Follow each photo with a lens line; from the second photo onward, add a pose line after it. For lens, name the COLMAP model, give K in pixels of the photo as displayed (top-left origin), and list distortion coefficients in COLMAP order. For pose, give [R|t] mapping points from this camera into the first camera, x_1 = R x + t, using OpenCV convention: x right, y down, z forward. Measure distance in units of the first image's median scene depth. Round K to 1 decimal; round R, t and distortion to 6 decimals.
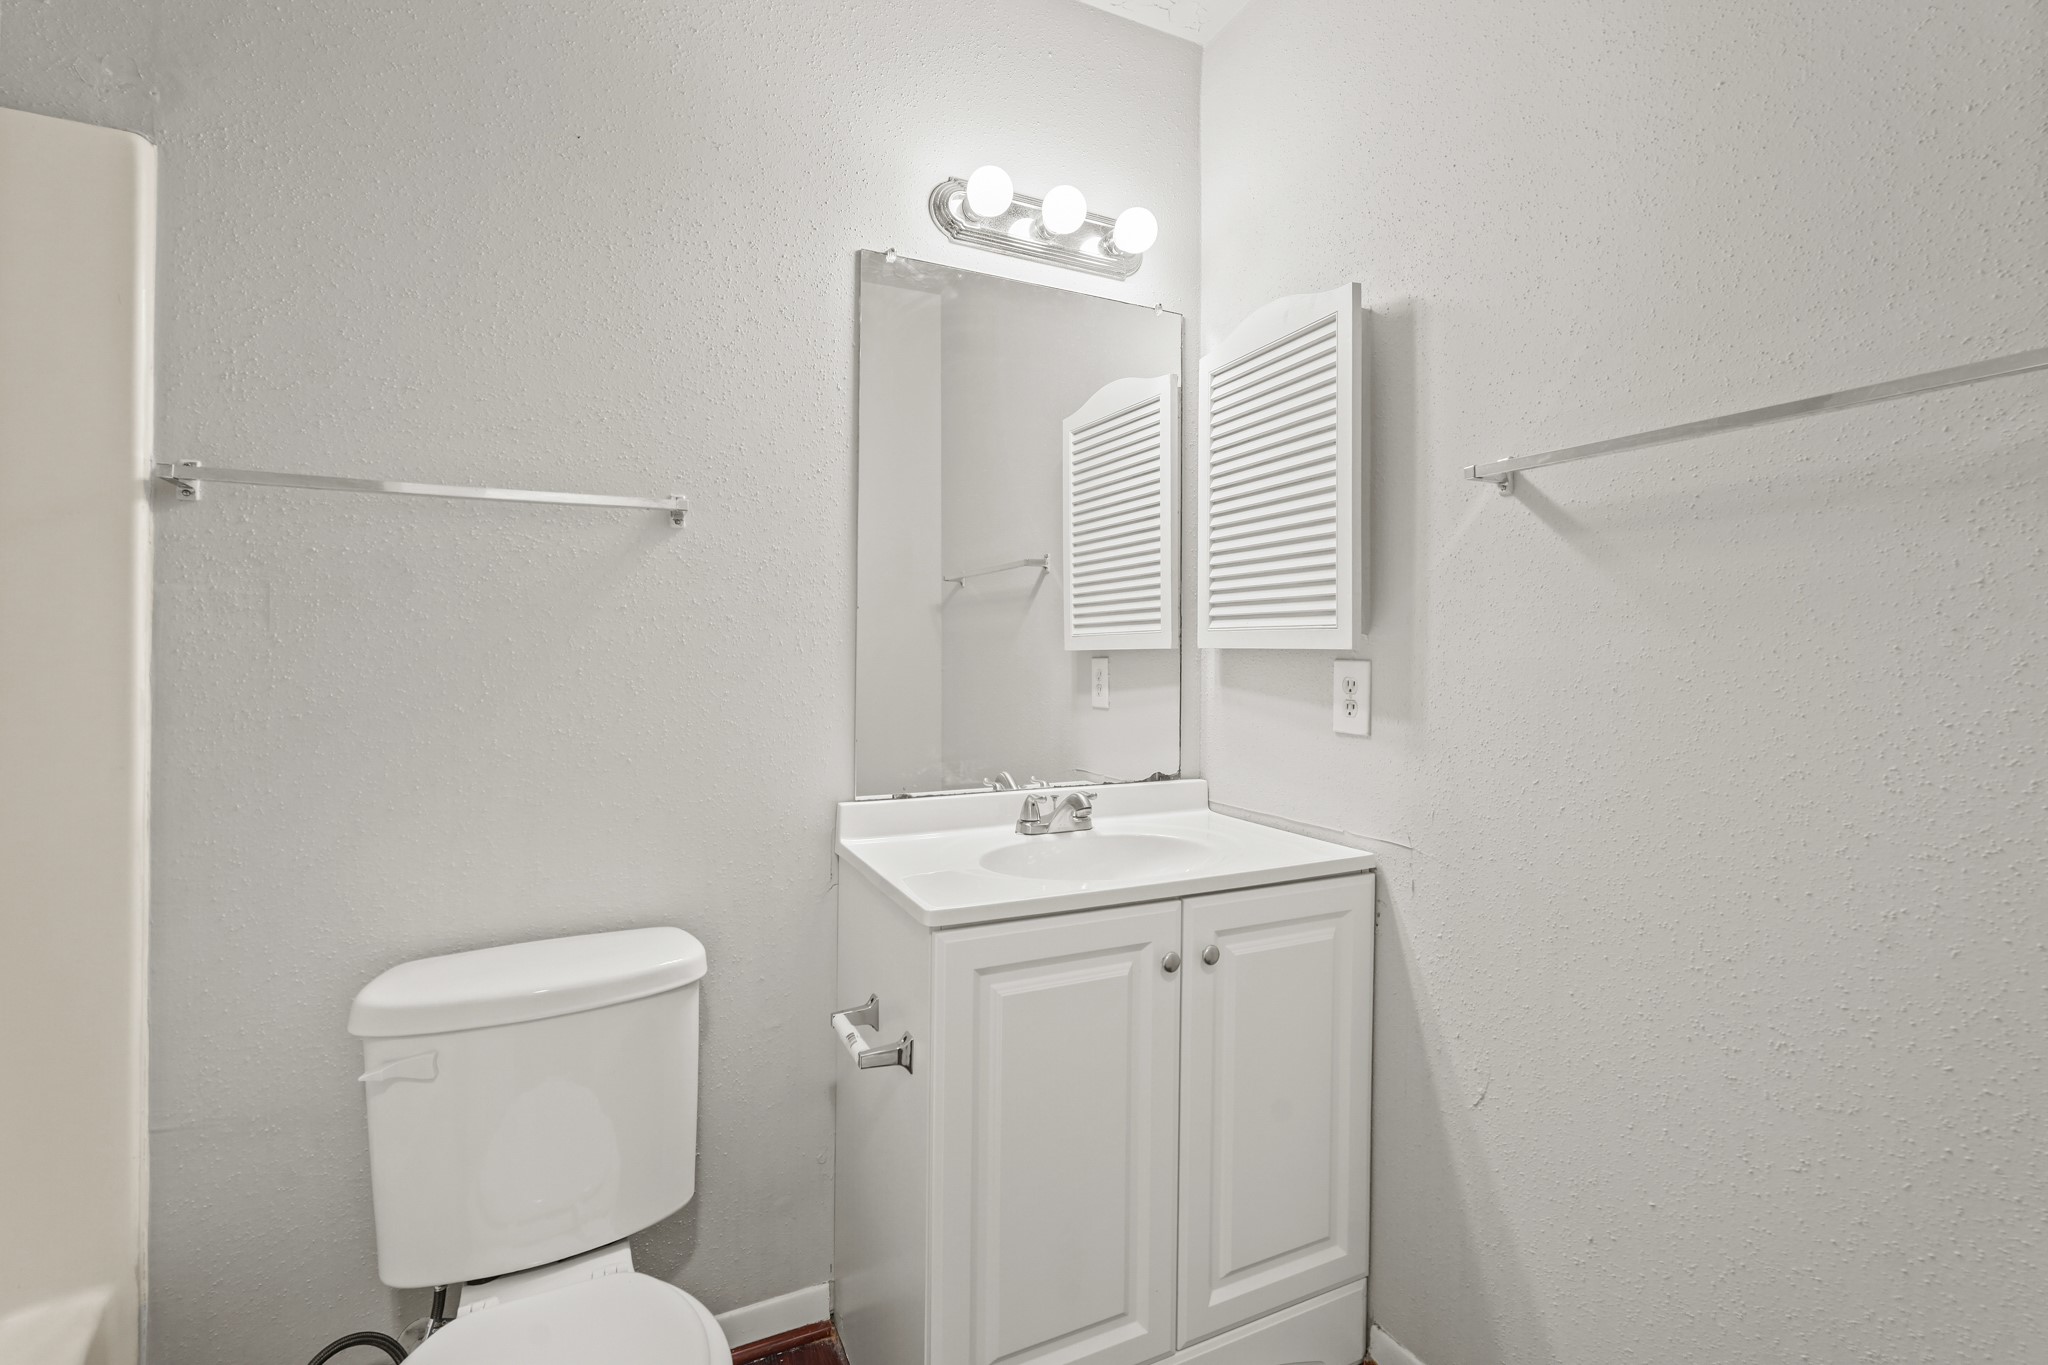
lens RADIAL K [[912.8, 0, 1026.1], [0, 912.8, 662.1], [0, 0, 1]] dist [-0.010125, 0.000681]
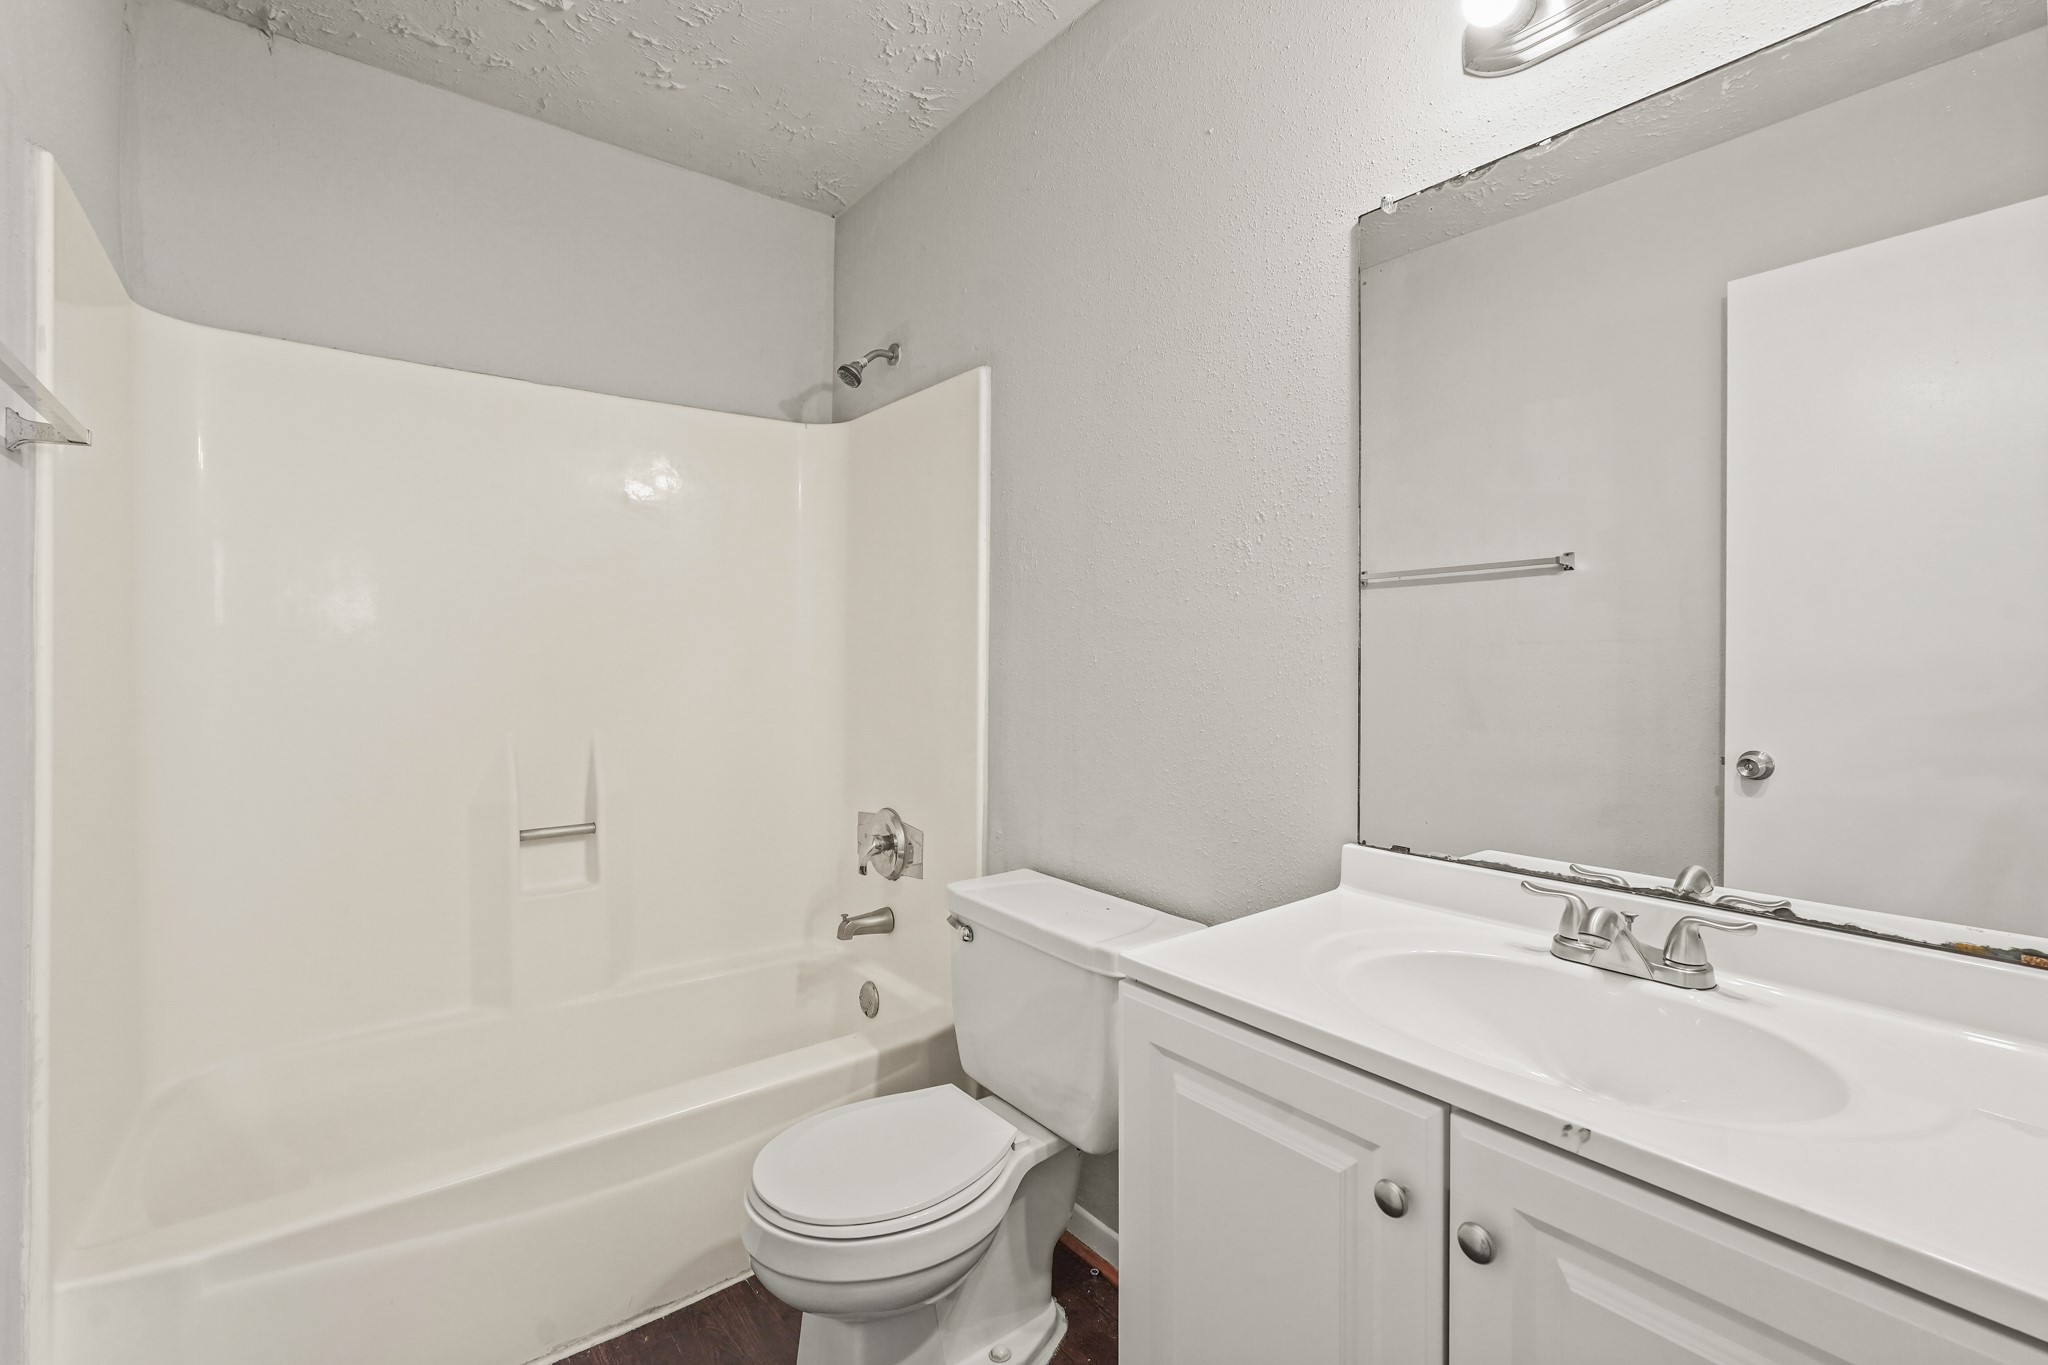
lens RADIAL K [[912.8, 0, 1026.1], [0, 912.8, 662.1], [0, 0, 1]] dist [-0.010125, 0.000681]
pose [[0.231193, 0.004309, -0.972898, 0.683357], [-0.009623, 0.999951, 0.002143, -0.019186], [0.972860, 0.008866, 0.231223, 0.627105]]
